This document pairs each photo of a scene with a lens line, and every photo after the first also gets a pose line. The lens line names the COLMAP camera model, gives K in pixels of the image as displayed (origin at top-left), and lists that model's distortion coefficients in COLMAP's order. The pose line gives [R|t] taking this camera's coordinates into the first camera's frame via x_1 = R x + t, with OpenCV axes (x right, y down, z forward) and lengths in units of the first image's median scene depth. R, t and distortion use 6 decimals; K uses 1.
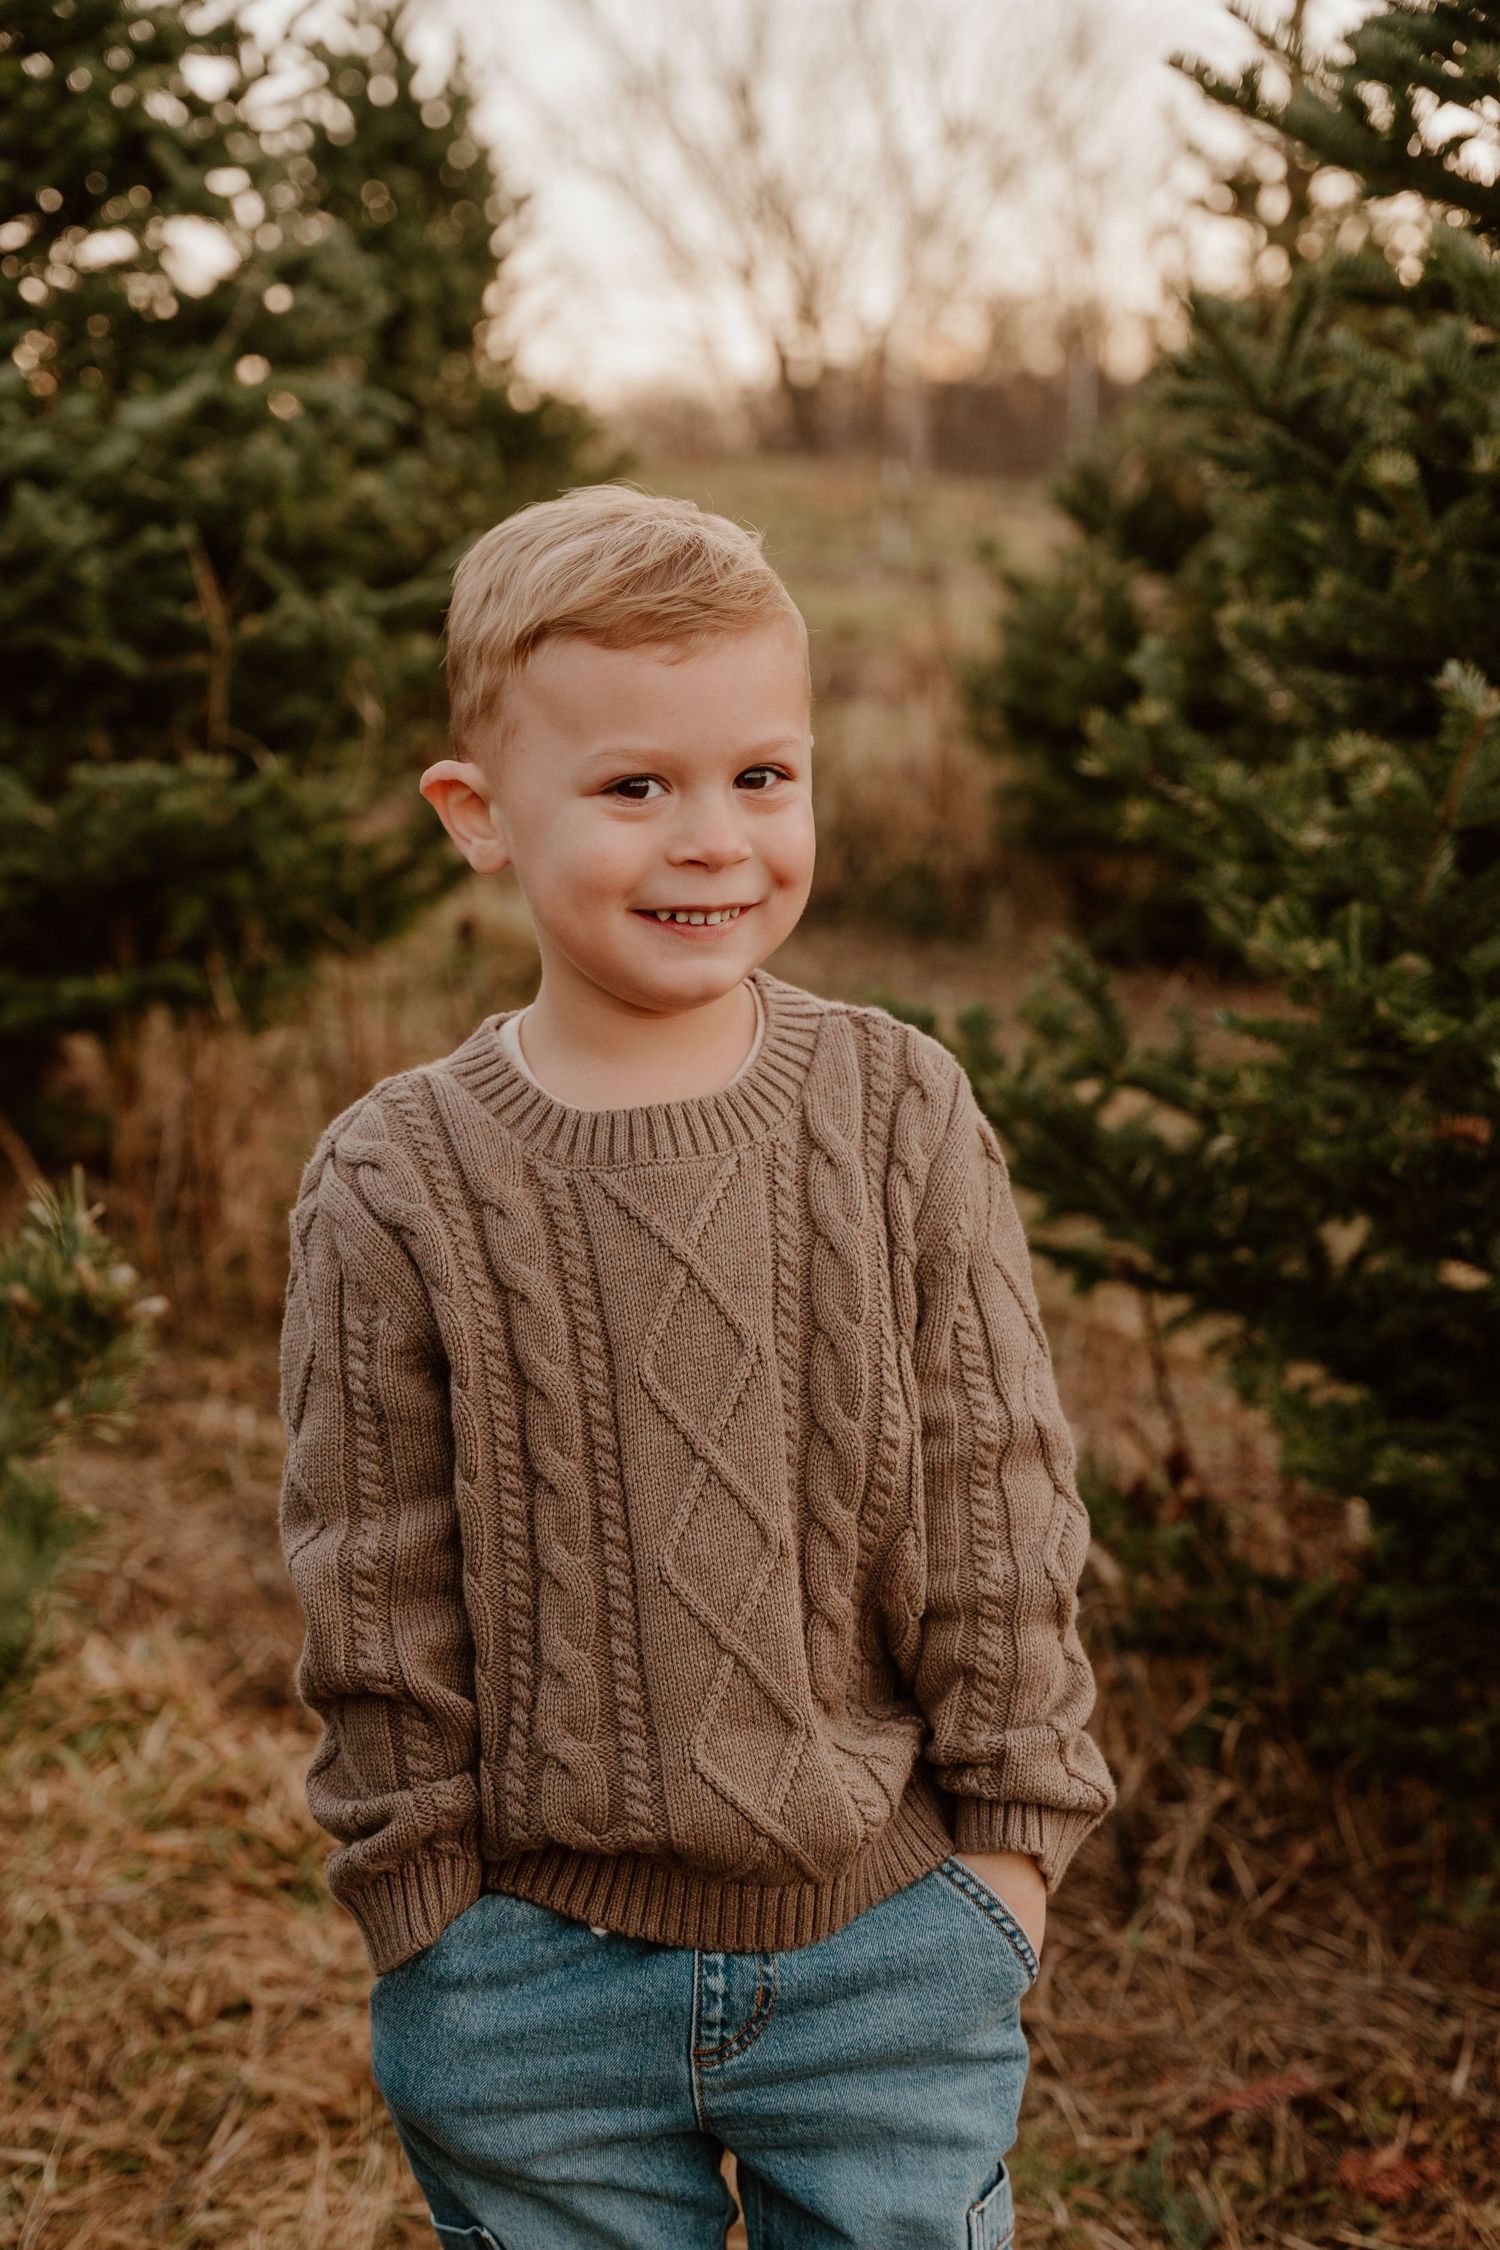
lens RADIAL K [[3171.6, 0, 750.0], [0, 3171.6, 1125.0], [0, 0, 1]] dist [0.023839, 0.059832]
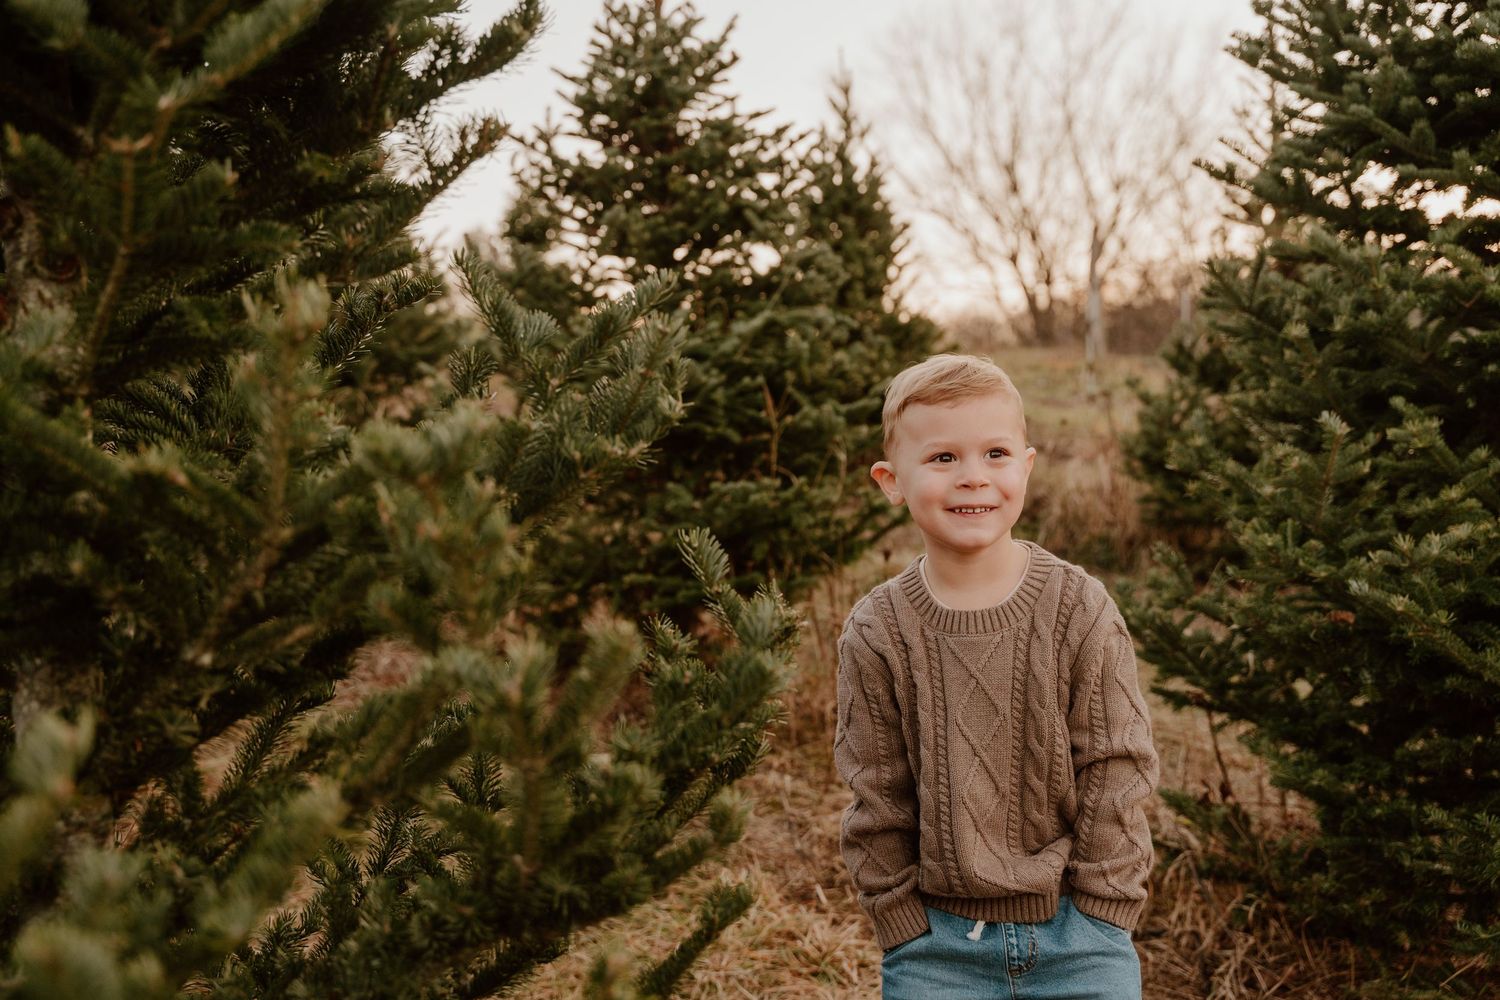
lens RADIAL K [[1934.3, 0, 750.5], [0, 1934.3, 472.5], [0, 0, 1]] dist [-0.000988, 0.027926]
pose [[0.990231, -0.018888, -0.138155, 0.001899], [-0.002342, 0.988391, -0.151915, 0.089834], [0.139420, 0.150754, 0.978691, -0.337987]]
